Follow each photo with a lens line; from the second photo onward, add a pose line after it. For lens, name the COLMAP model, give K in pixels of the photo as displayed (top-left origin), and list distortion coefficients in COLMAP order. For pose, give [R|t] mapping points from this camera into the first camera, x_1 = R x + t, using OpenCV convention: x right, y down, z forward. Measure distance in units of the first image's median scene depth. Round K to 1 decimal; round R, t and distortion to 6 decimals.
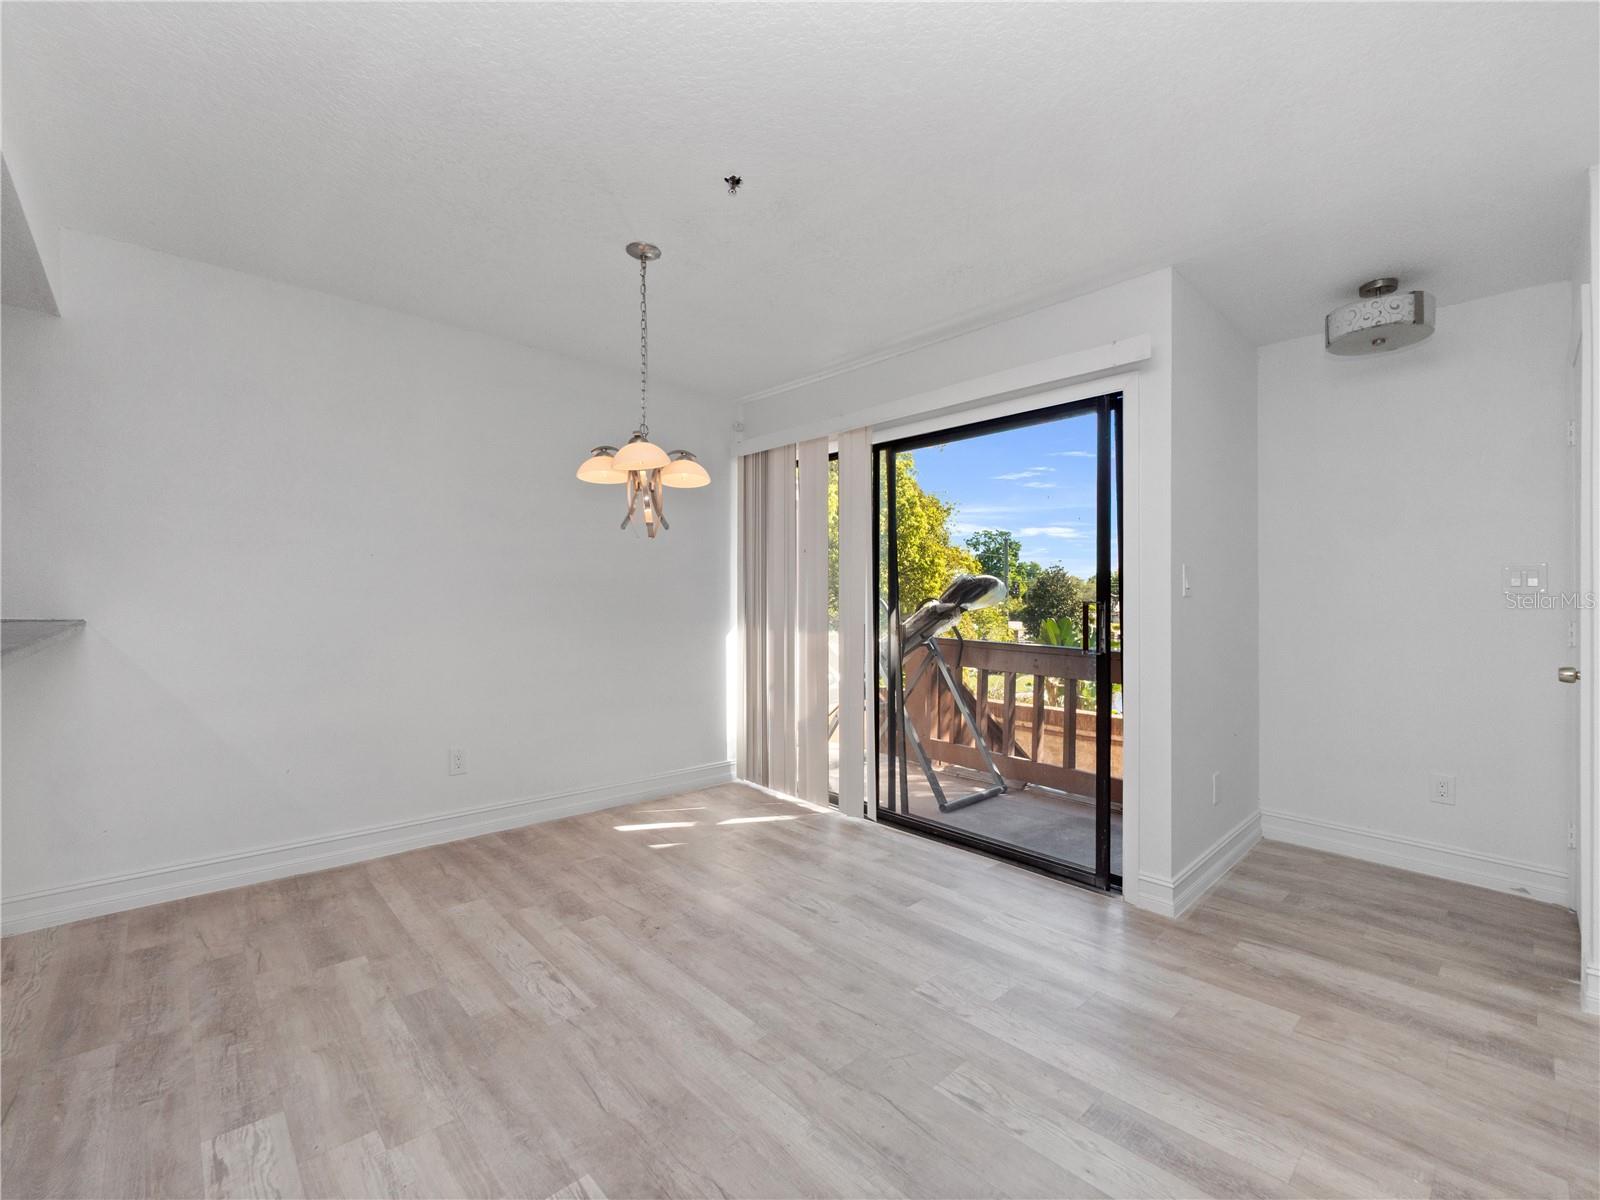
lens RADIAL K [[696.6, 0, 781.7], [0, 696.6, 590.4], [0, 0, 1]] dist [-0.003580, -0.000812]
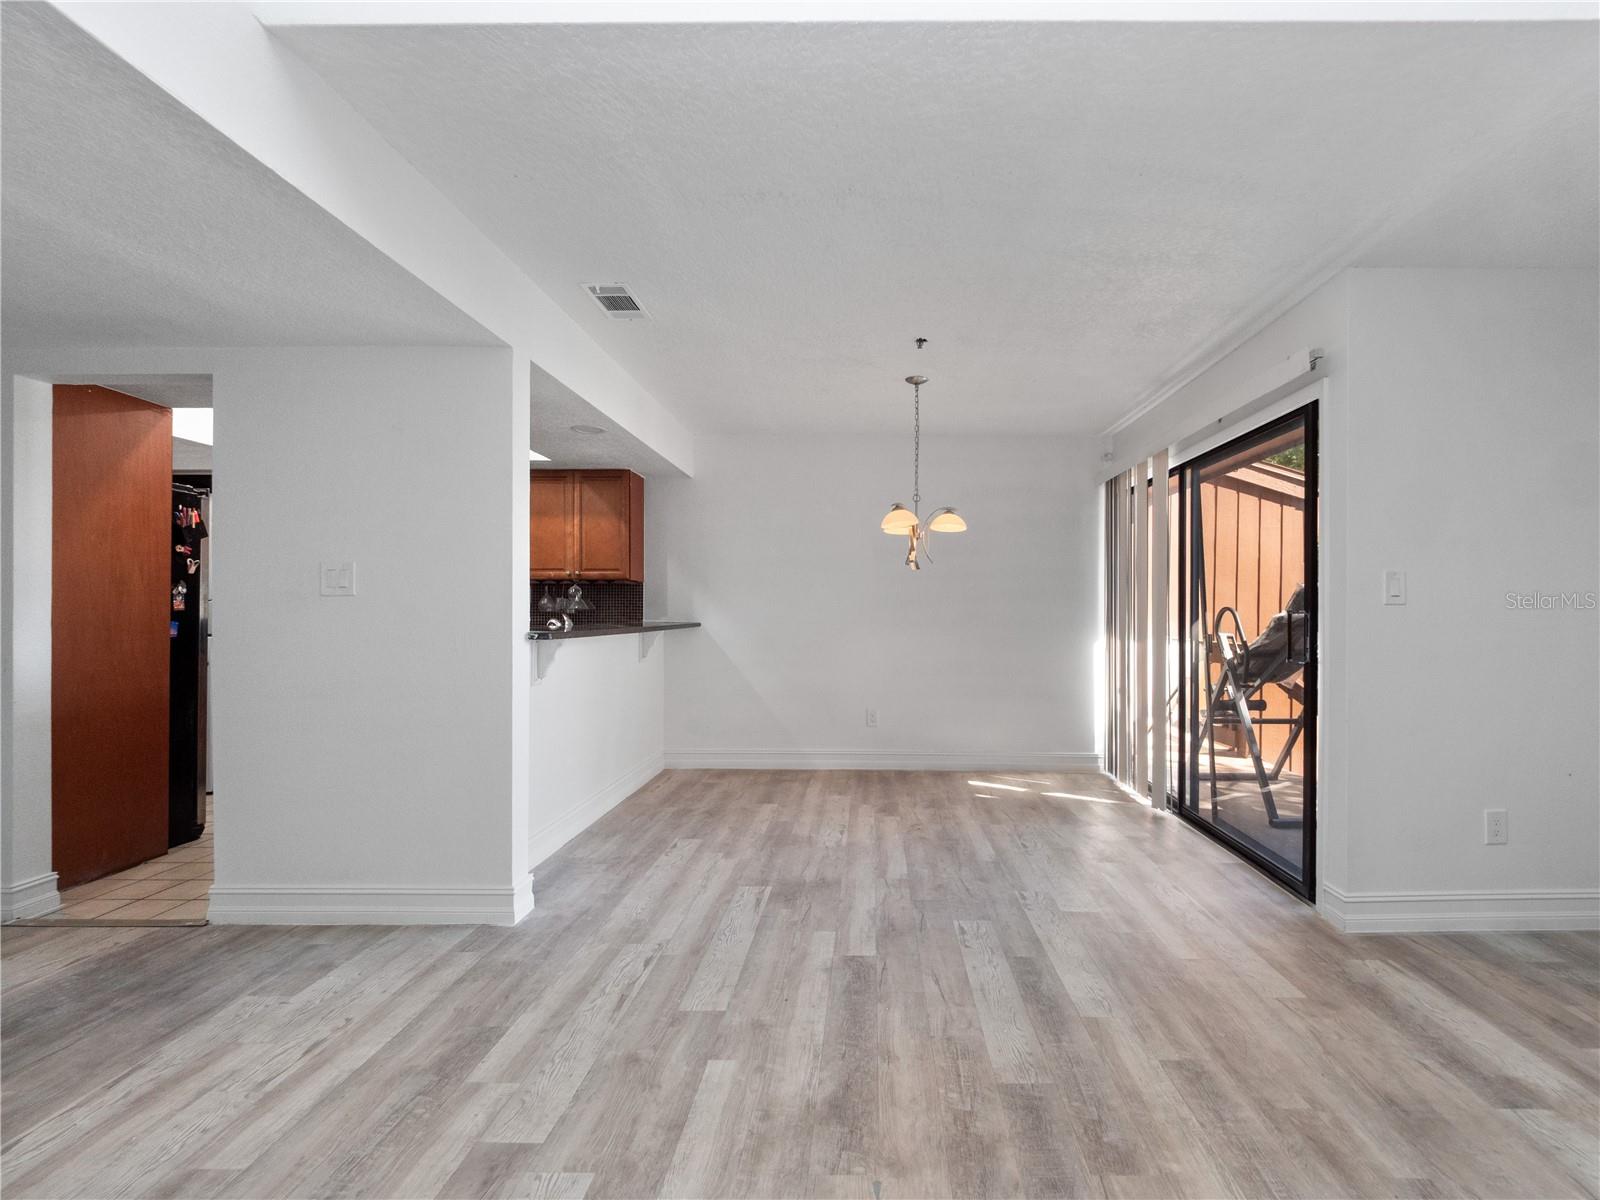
lens RADIAL K [[711.2, 0, 864.9], [0, 711.2, 610.2], [0, 0, 1]] dist [-0.001192, -0.001201]
pose [[0.731753, -0.005928, -0.681544, 0.813642], [0.008878, 0.999960, 0.000836, 0.008586], [0.681512, -0.006662, 0.731776, -0.212792]]
